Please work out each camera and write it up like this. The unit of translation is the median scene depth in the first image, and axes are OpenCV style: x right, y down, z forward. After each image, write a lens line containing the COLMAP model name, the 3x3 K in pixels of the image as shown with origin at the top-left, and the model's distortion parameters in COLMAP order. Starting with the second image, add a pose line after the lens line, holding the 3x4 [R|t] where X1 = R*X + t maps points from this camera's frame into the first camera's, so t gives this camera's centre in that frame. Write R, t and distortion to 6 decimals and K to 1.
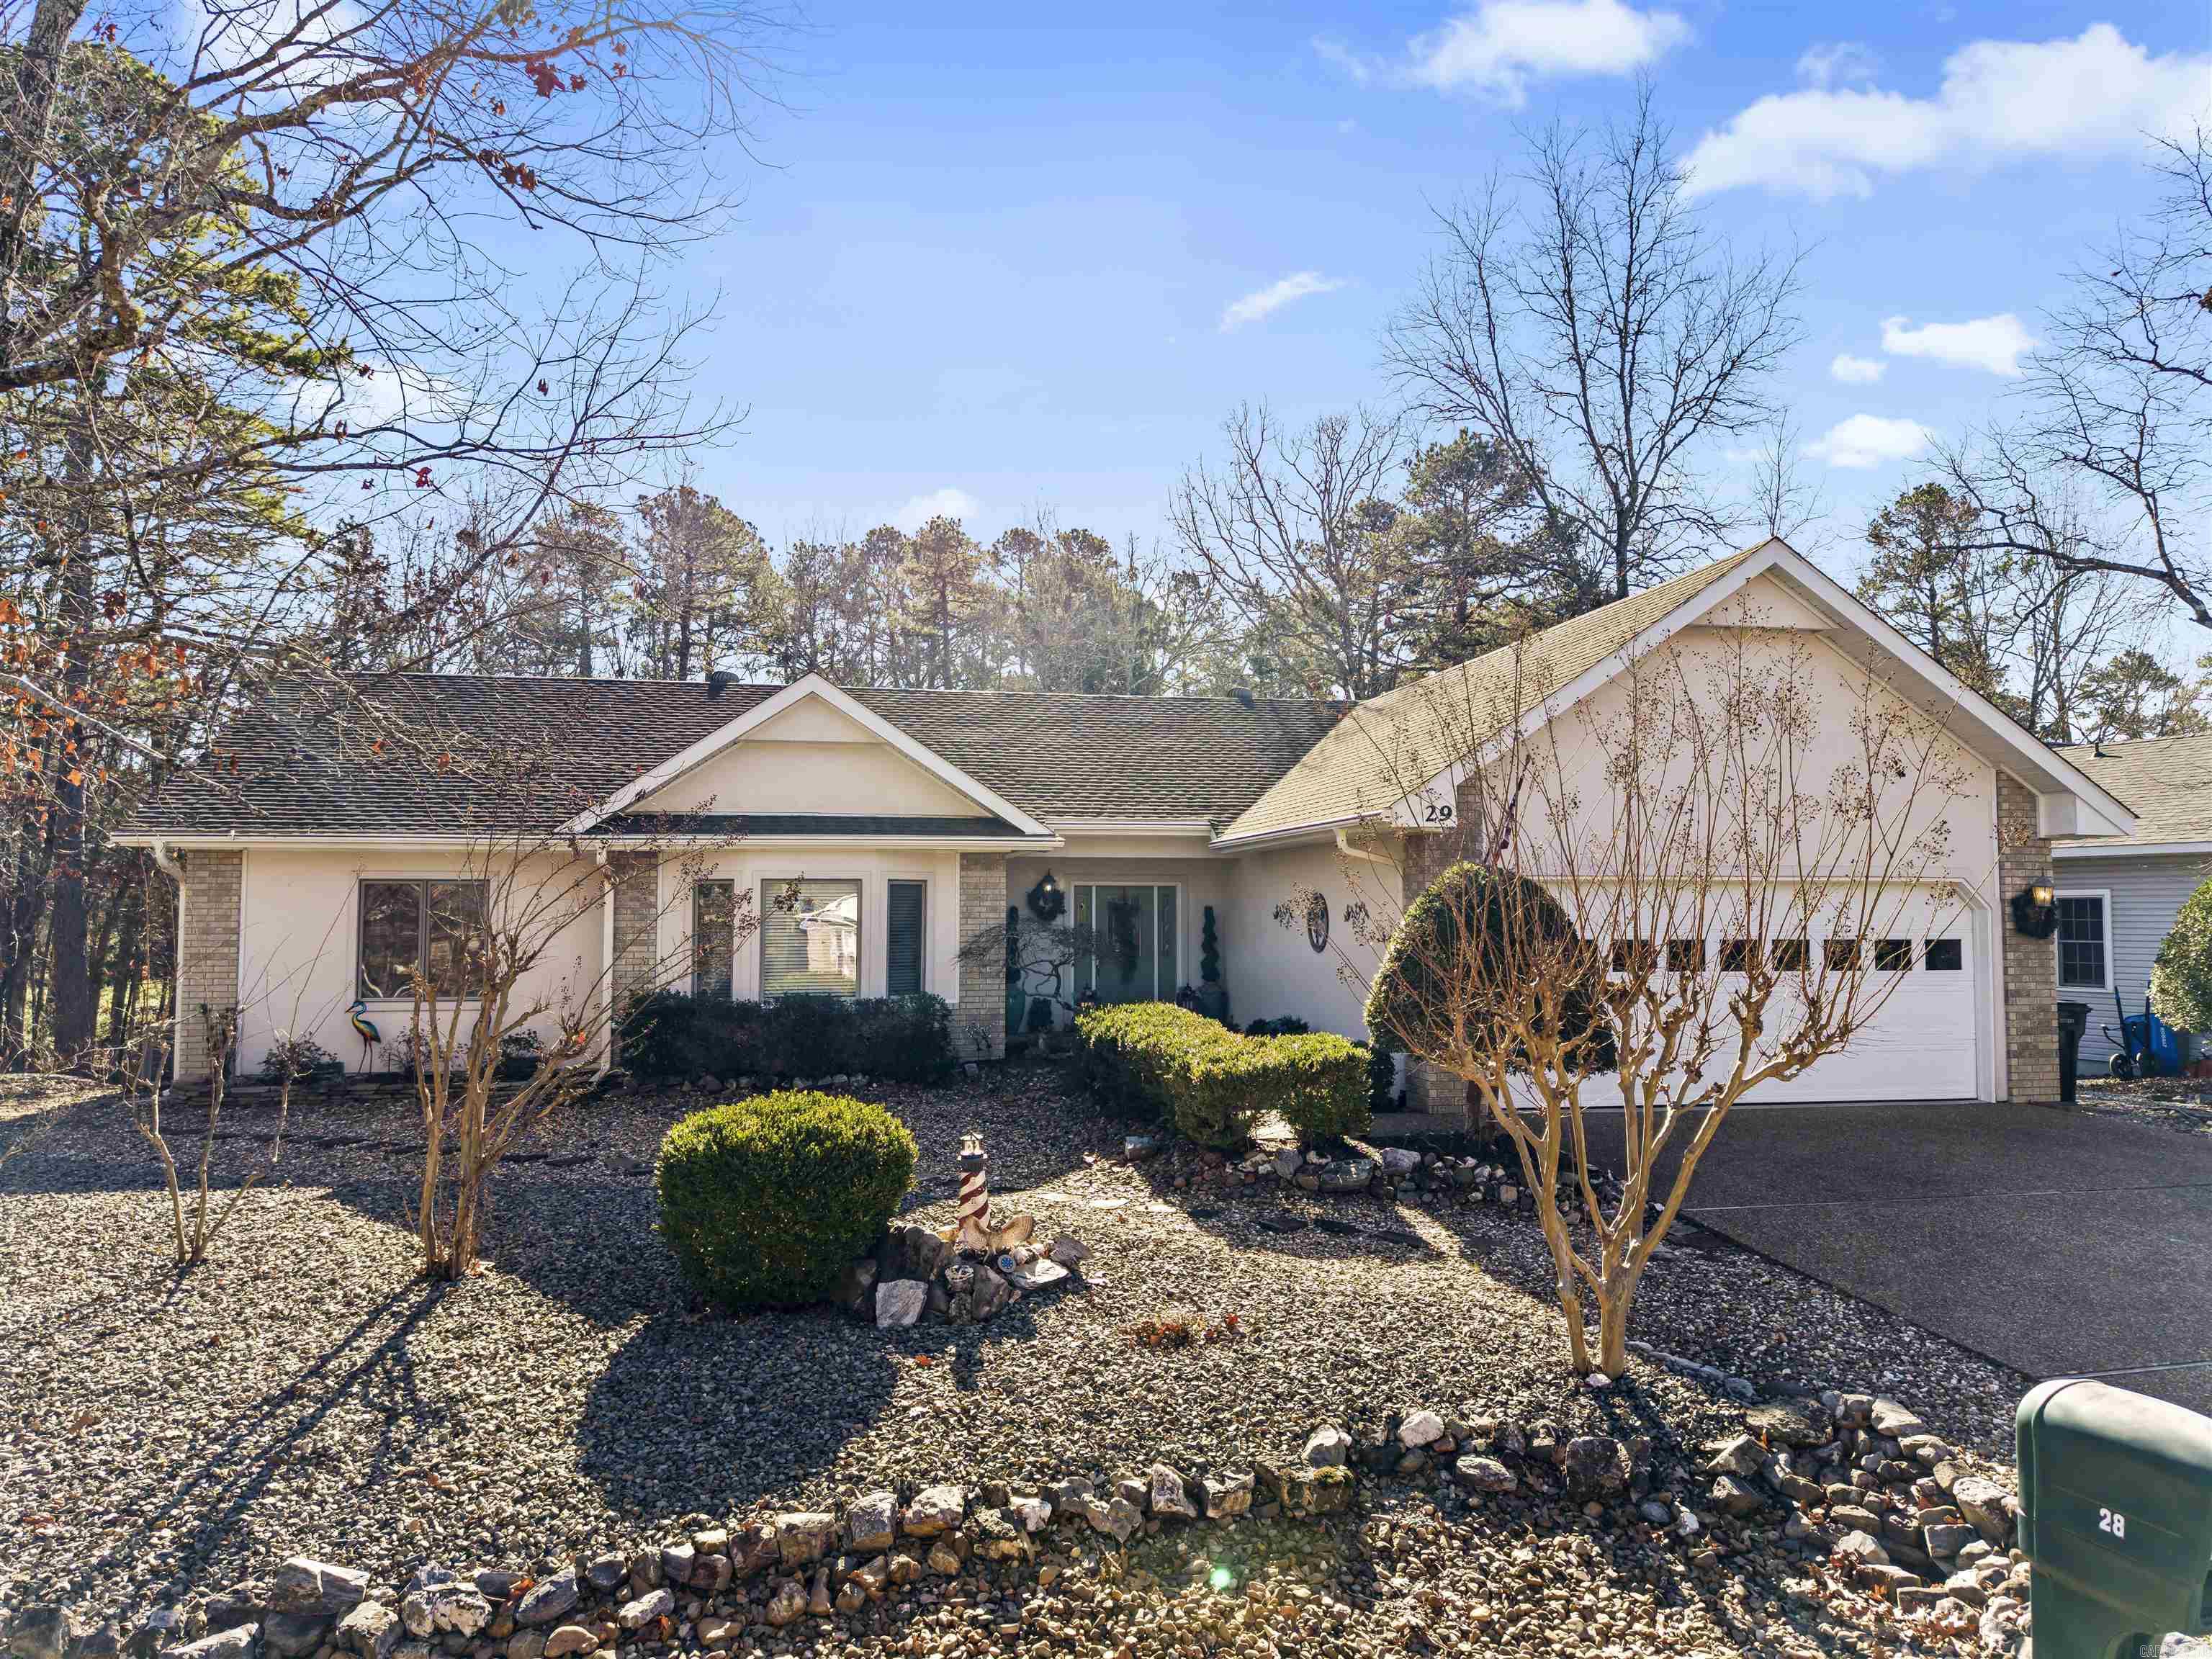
lens RADIAL K [[1465.7, 0, 1117.7], [0, 1465.7, 827.0], [0, 0, 1]] dist [0.024565, -0.029550]
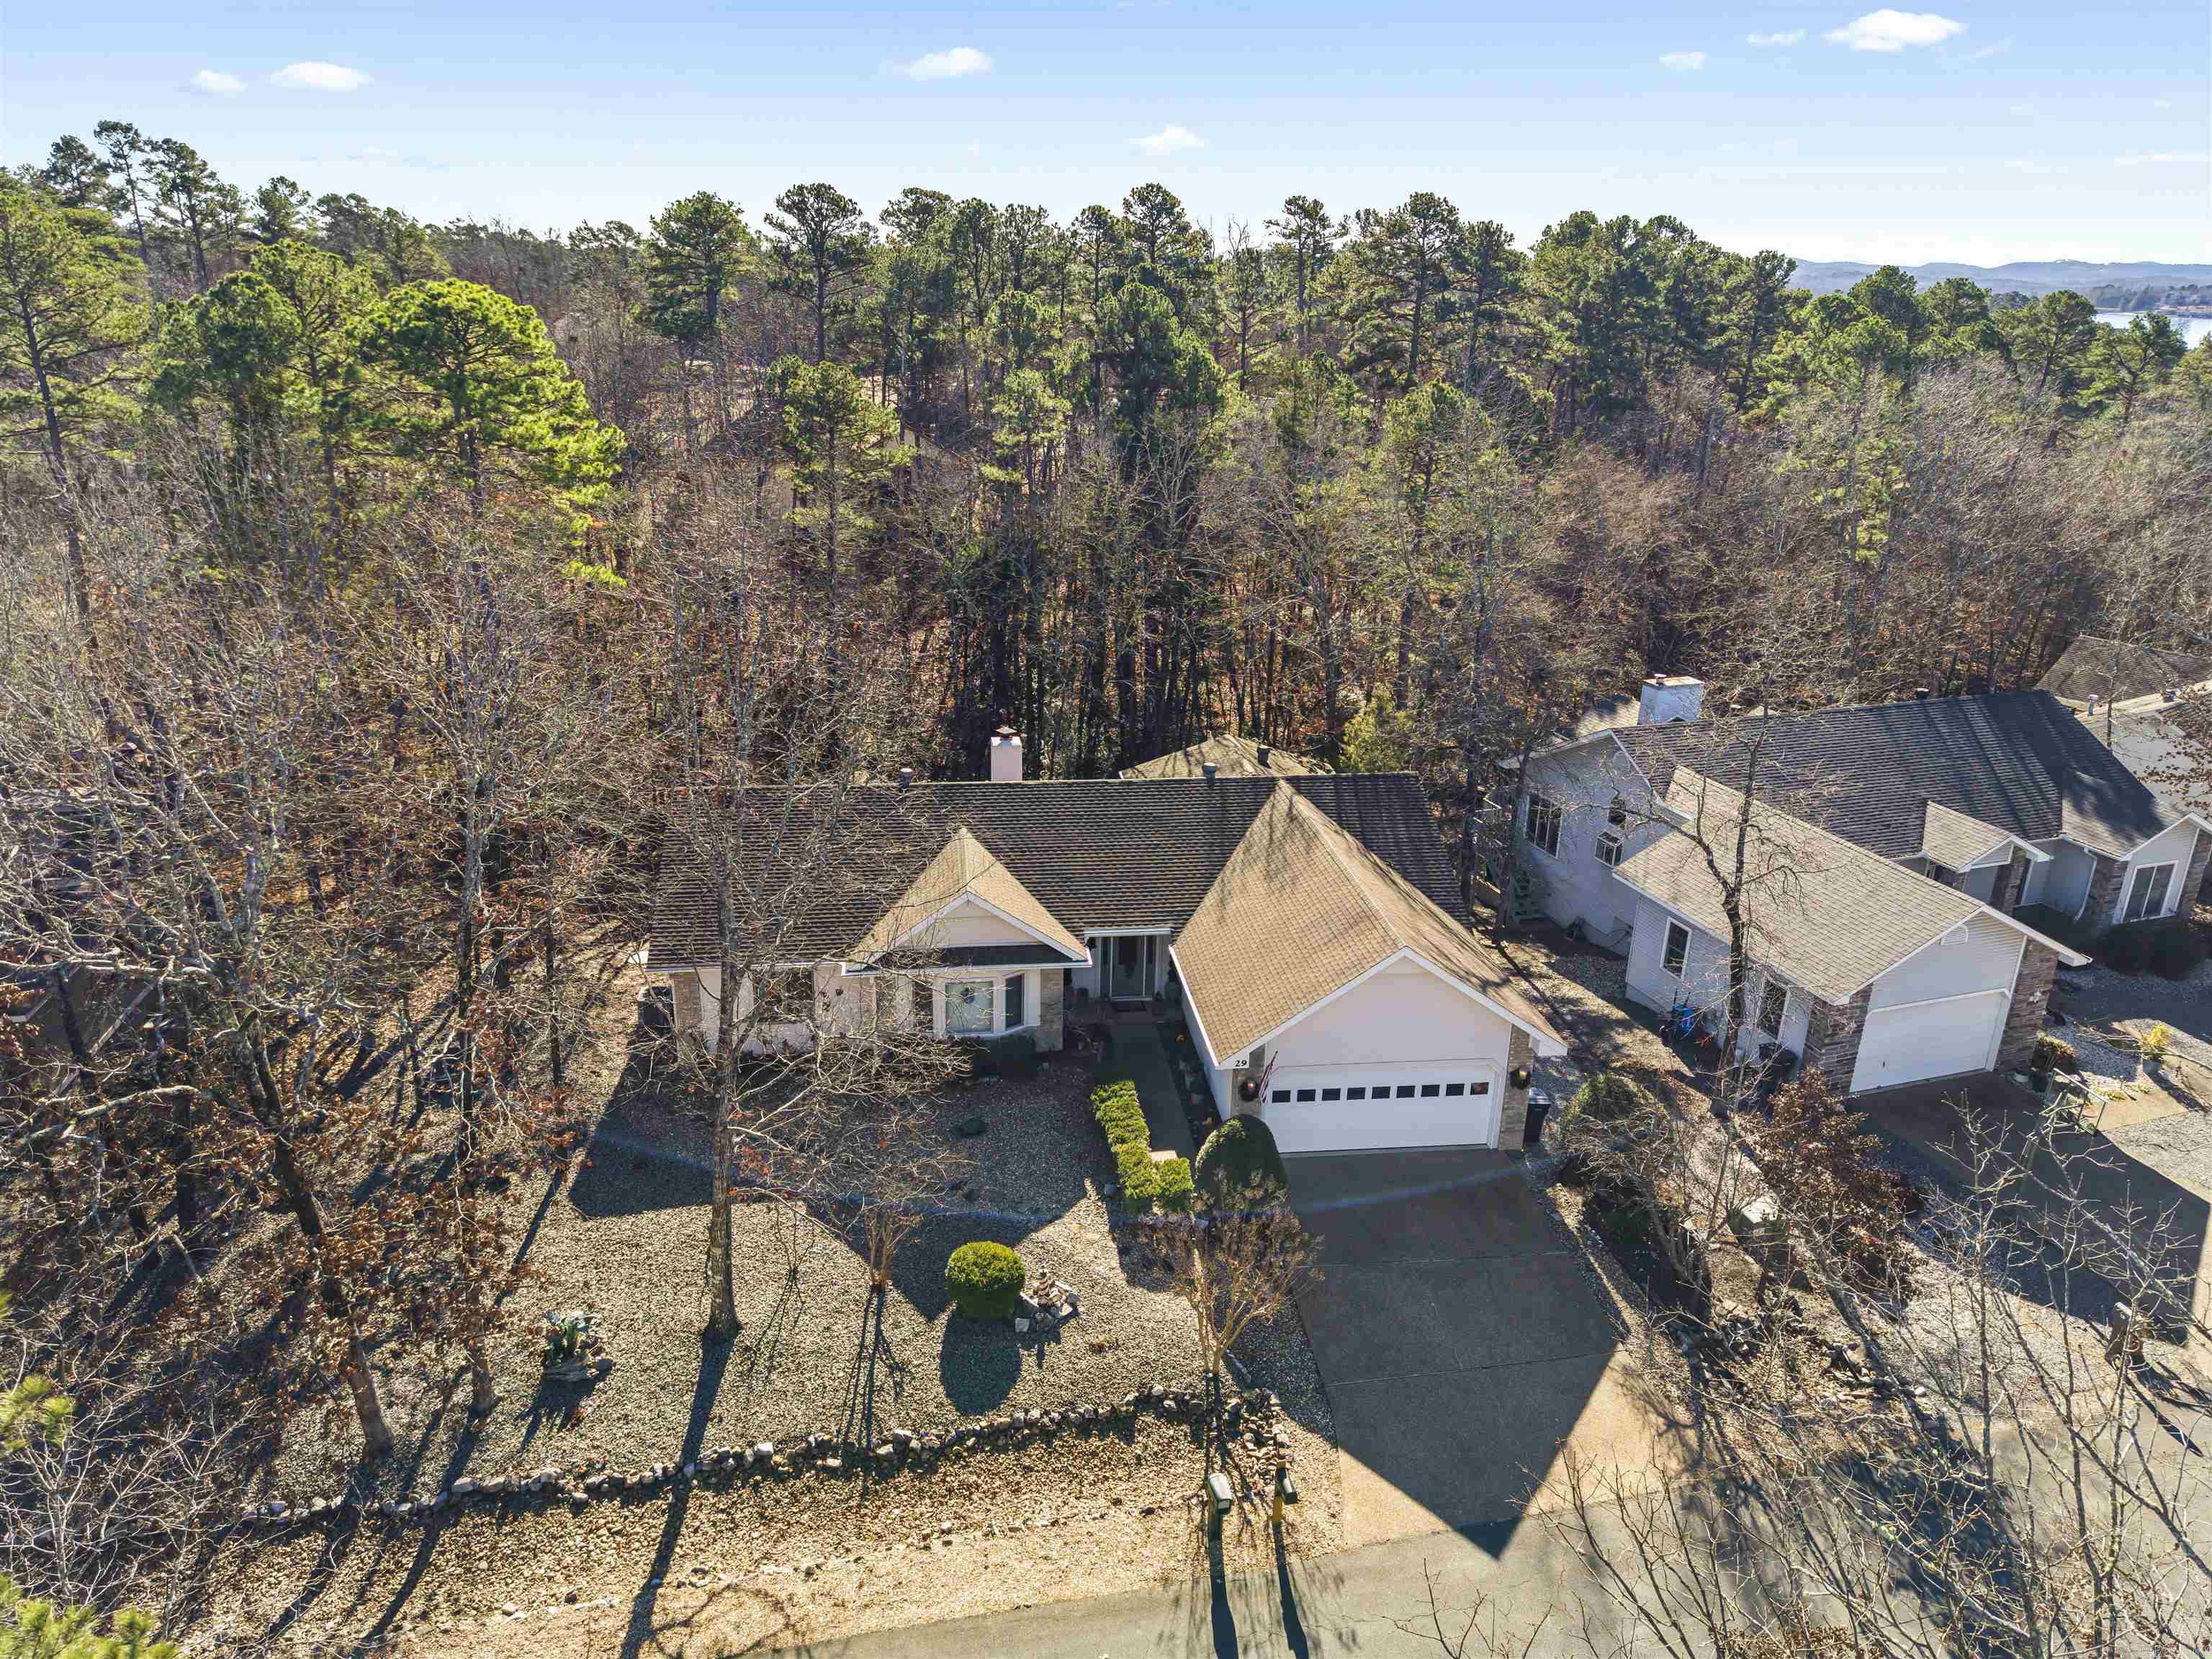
lens RADIAL K [[1465.7, 0, 1120.7], [0, 1465.7, 815.3], [0, 0, 1]] dist [0.024565, -0.029550]
pose [[0.998086, 0.039366, -0.047697, 0.096802], [-0.017468, 0.919289, 0.393195, -1.034989], [0.059326, -0.391609, 0.918217, -0.814382]]
